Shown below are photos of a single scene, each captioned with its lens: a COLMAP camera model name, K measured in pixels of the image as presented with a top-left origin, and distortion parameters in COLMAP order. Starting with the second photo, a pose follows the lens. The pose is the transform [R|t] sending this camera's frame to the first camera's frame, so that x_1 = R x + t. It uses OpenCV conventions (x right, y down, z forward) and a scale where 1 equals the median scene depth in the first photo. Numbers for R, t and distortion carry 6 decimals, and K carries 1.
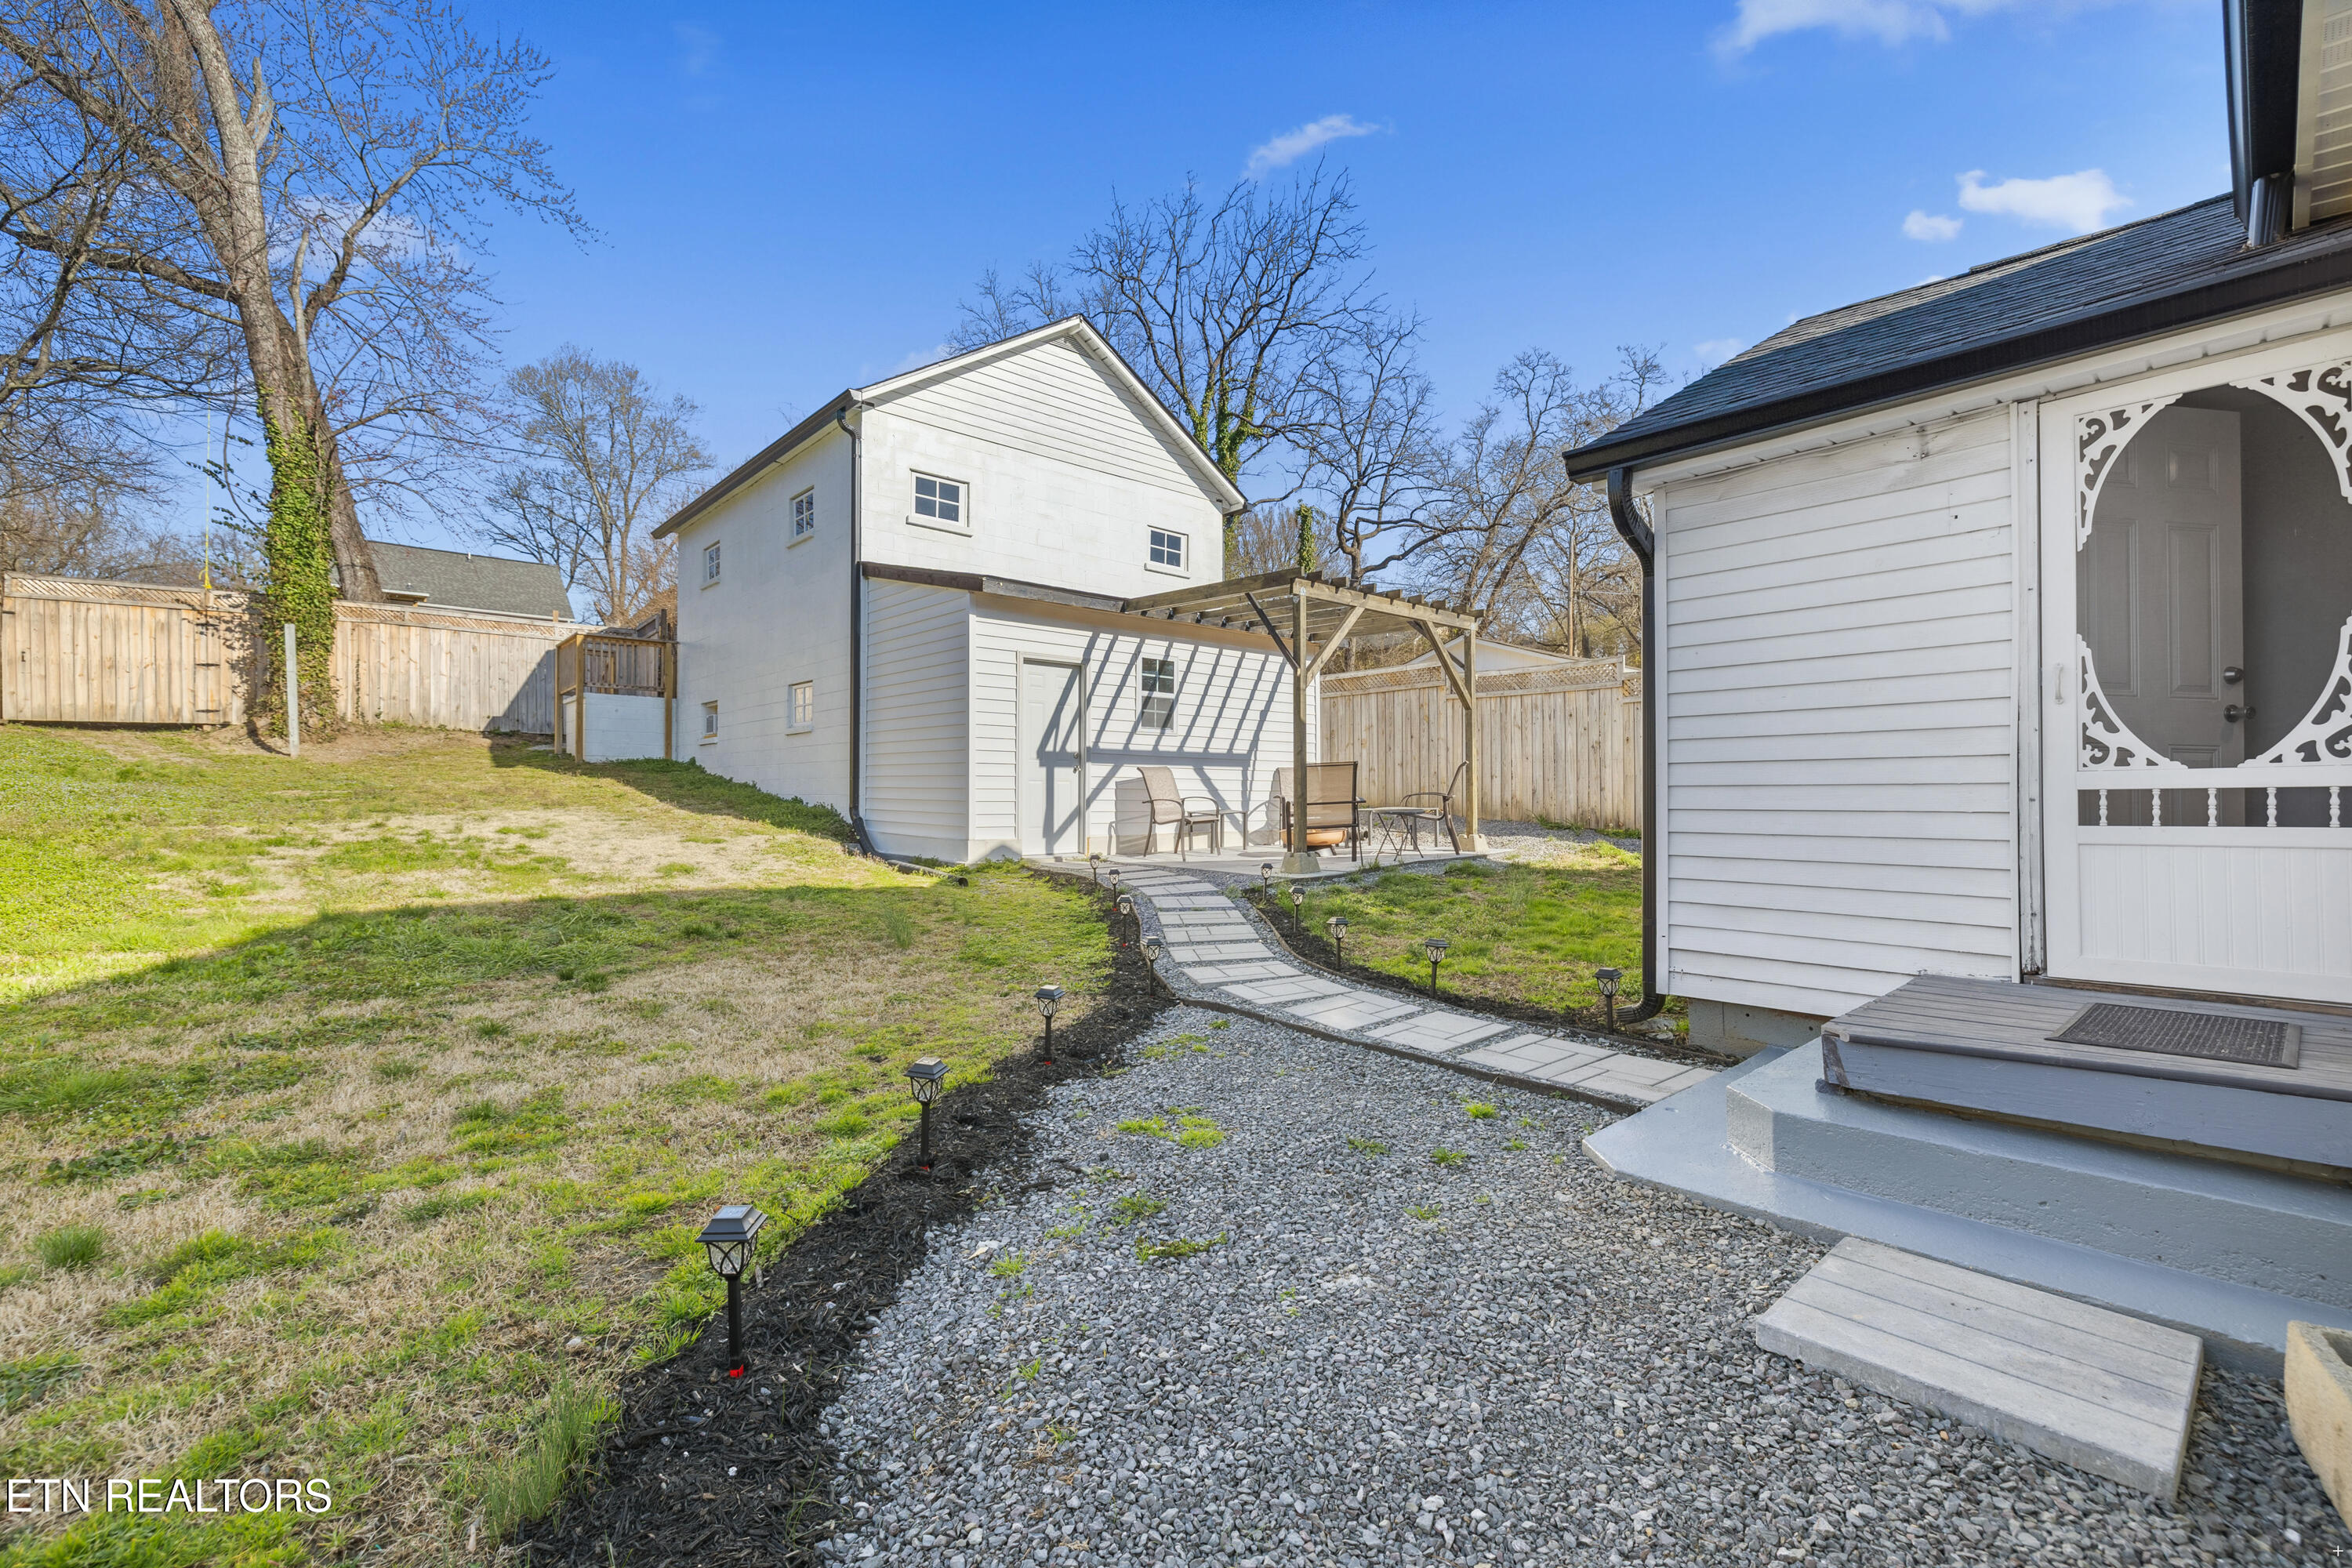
lens RADIAL K [[975.8, 0, 1180.5], [0, 975.8, 785.6], [0, 0, 1]] dist [-0.003119, 0.000237]
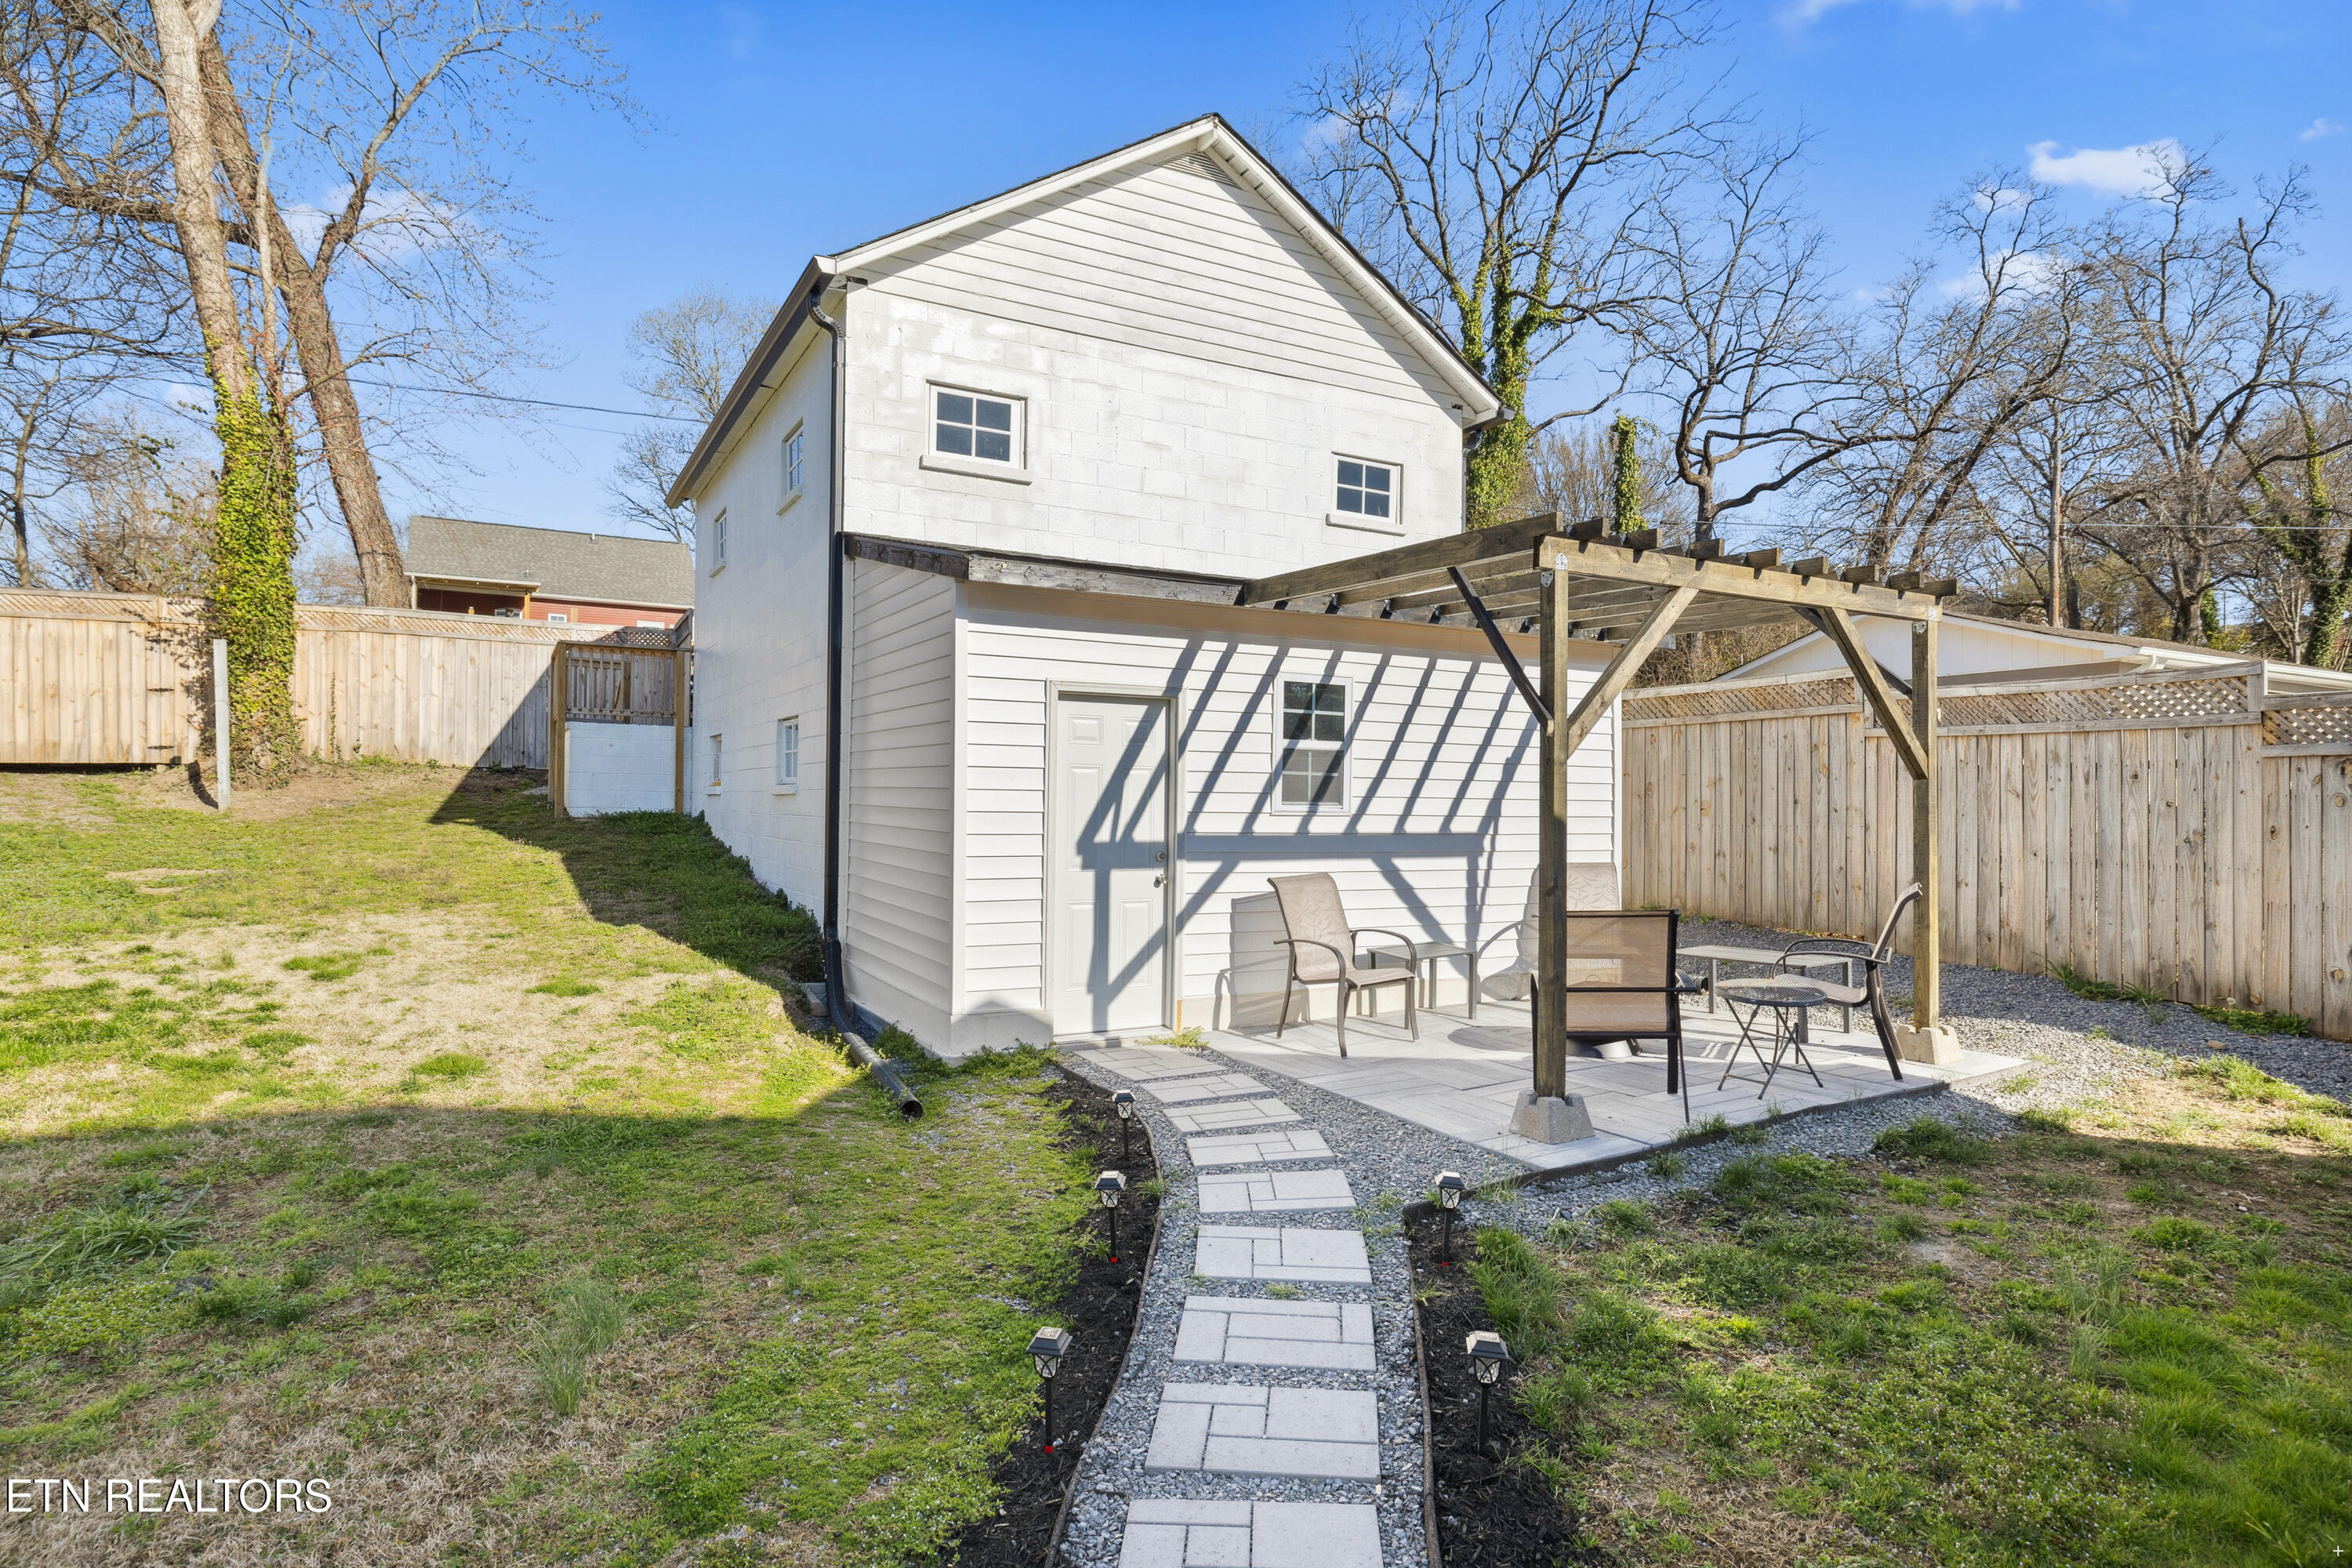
lens RADIAL K [[1235.1, 0, 1167.9], [0, 1235.1, 788.4], [0, 0, 1]] dist [0.001419, -0.004007]
pose [[0.972829, 0.008290, -0.231378, 0.047895], [-0.009602, 0.999944, -0.004546, -0.048837], [0.231327, 0.006644, 0.972853, 0.214441]]
